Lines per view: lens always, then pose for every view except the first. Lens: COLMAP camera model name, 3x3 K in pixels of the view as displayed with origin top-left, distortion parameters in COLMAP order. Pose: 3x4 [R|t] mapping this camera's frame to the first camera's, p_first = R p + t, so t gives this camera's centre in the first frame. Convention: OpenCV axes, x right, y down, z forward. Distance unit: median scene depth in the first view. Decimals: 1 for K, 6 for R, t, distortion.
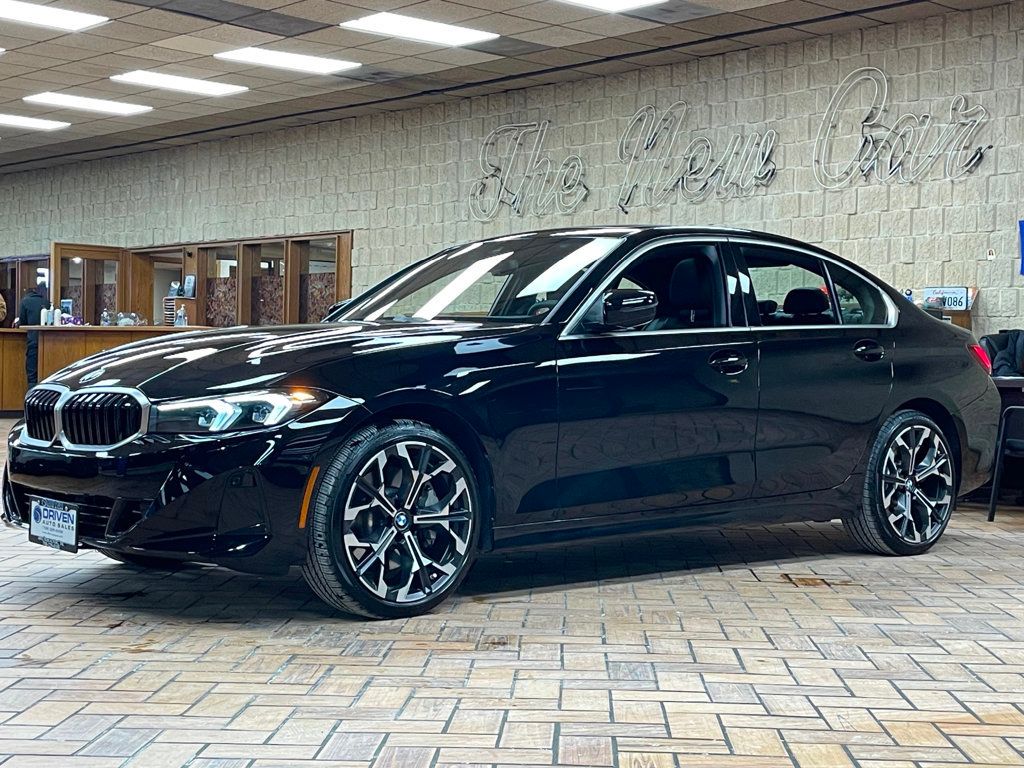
lens RADIAL K [[1561.1, 0, 512.0], [0, 1561.1, 384.0], [0, 0, 1]] dist [0.186096, -0.127845]
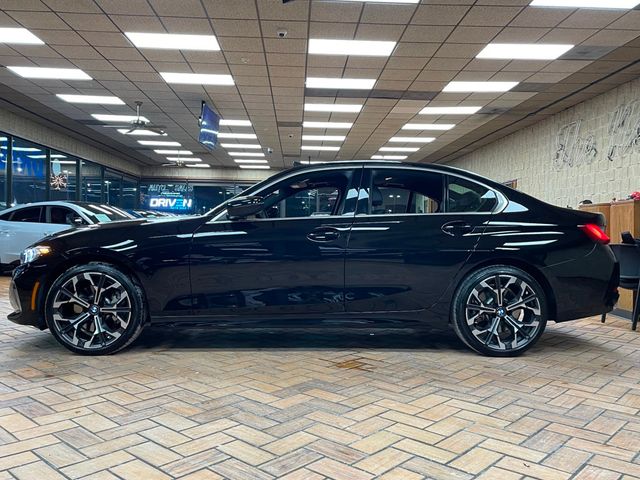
lens RADIAL K [[548.3, 0, 320.0], [0, 548.3, 240.0], [0, 0, 1]] dist [0.032275, 0.000006]
pose [[0.764666, 0.003448, -0.644417, 0.631476], [-0.009658, 0.999935, -0.006110, -0.005066], [0.644354, 0.010896, 0.764650, 0.616499]]
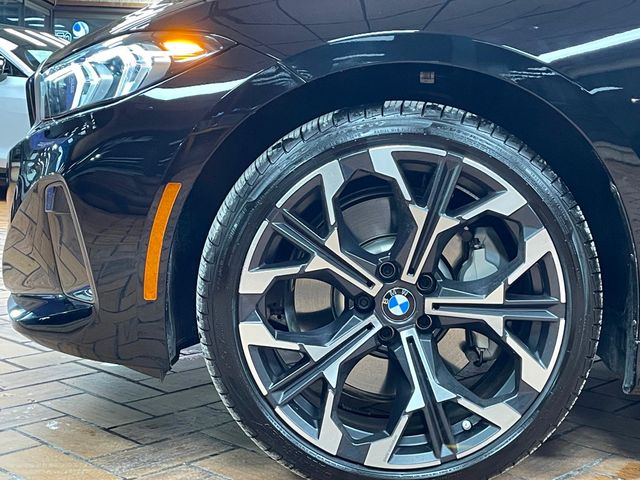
lens RADIAL K [[975.7, 0, 320.0], [0, 975.7, 240.0], [0, 0, 1]] dist [0.186096, -0.127845]
pose [[0.760979, 0.076959, -0.644195, 0.108558], [-0.026267, 0.995780, 0.087933, 0.039190], [0.648244, -0.049994, 0.759790, 0.735799]]
